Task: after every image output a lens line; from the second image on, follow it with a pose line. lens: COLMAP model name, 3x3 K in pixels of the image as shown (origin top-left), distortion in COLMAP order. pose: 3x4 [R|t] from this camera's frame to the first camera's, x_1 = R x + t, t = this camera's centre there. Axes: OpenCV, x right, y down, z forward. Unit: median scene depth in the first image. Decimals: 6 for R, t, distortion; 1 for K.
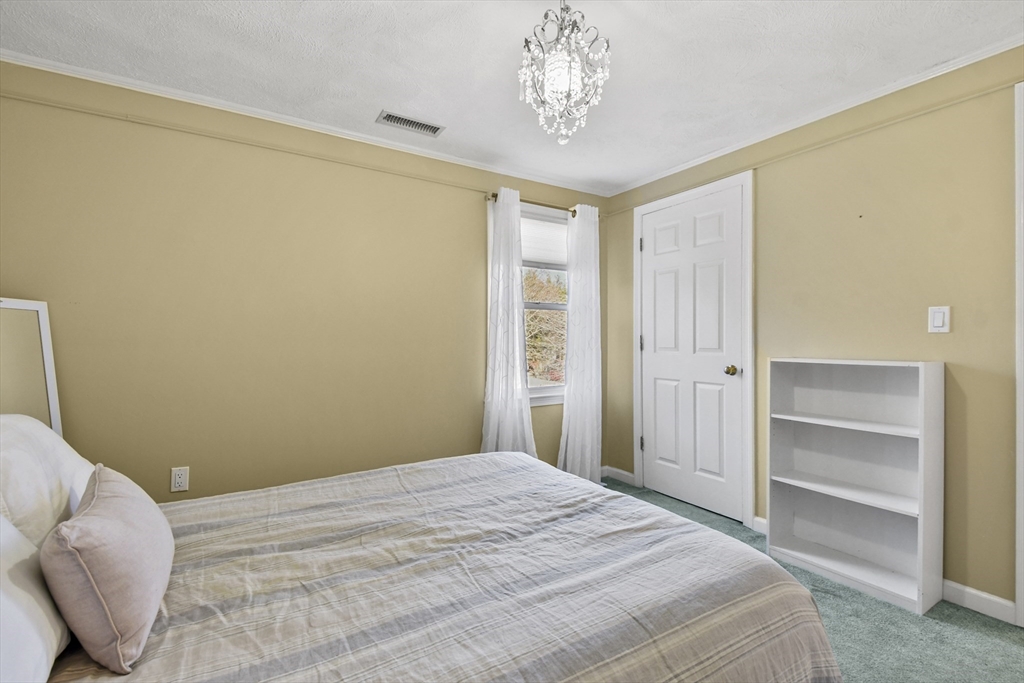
lens RADIAL K [[448.1, 0, 507.8], [0, 448.1, 342.5], [0, 0, 1]] dist [0.011214, -0.007632]
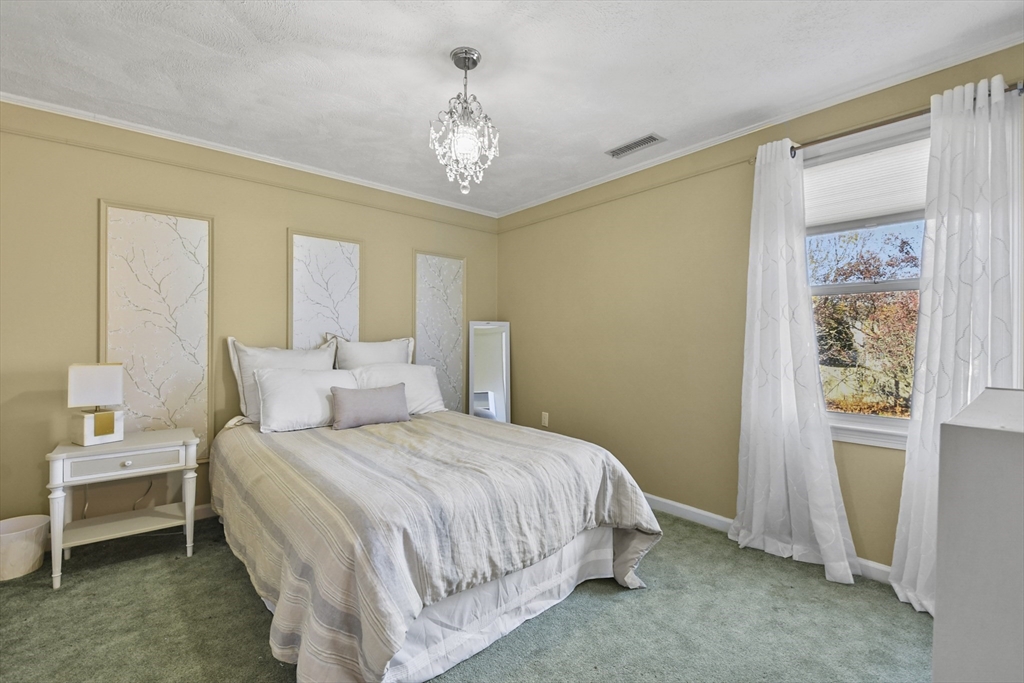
lens RADIAL K [[448.1, 0, 508.7], [0, 448.1, 343.1], [0, 0, 1]] dist [0.011214, -0.007632]
pose [[0.142834, -0.000015, -0.989747, 0.859863], [-0.014213, 0.999897, -0.002066, 0.007680], [0.989645, 0.014362, 0.142820, 0.553416]]
